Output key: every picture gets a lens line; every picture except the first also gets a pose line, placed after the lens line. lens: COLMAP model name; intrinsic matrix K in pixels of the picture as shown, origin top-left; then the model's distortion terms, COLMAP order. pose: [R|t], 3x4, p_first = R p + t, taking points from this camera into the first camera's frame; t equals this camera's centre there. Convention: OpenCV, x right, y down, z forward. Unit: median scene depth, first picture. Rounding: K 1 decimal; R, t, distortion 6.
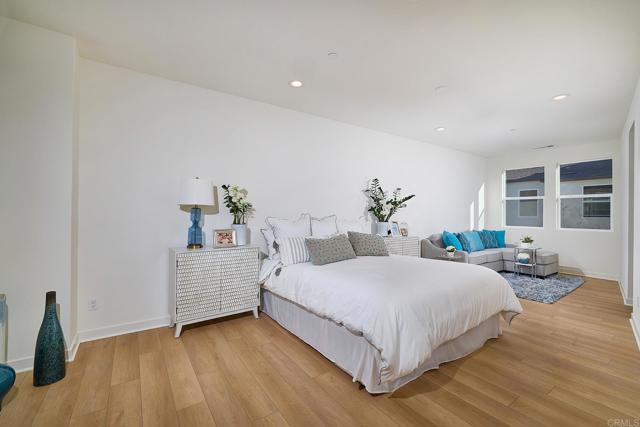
lens RADIAL K [[266.7, 0, 320.0], [0, 266.7, 213.5], [0, 0, 1]] dist [0.002889, 0.000282]
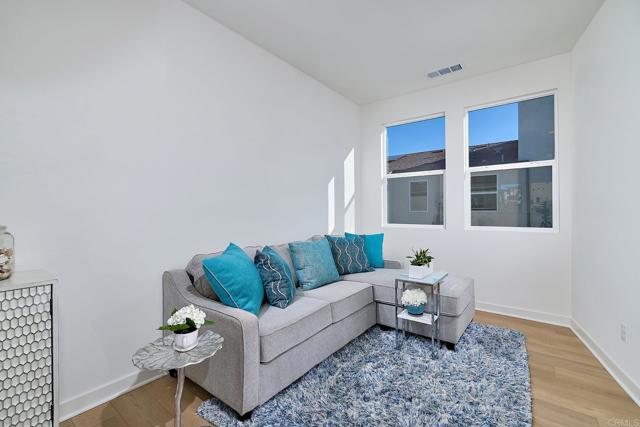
lens RADIAL K [[277.7, 0, 317.0], [0, 277.7, 211.3], [0, 0, 1]] dist [-0.001540, -0.000094]
pose [[0.949736, -0.003574, 0.313032, 0.425304], [0.001352, 0.999972, 0.007315, 0.018352], [-0.313050, -0.006524, 0.949714, 0.560520]]
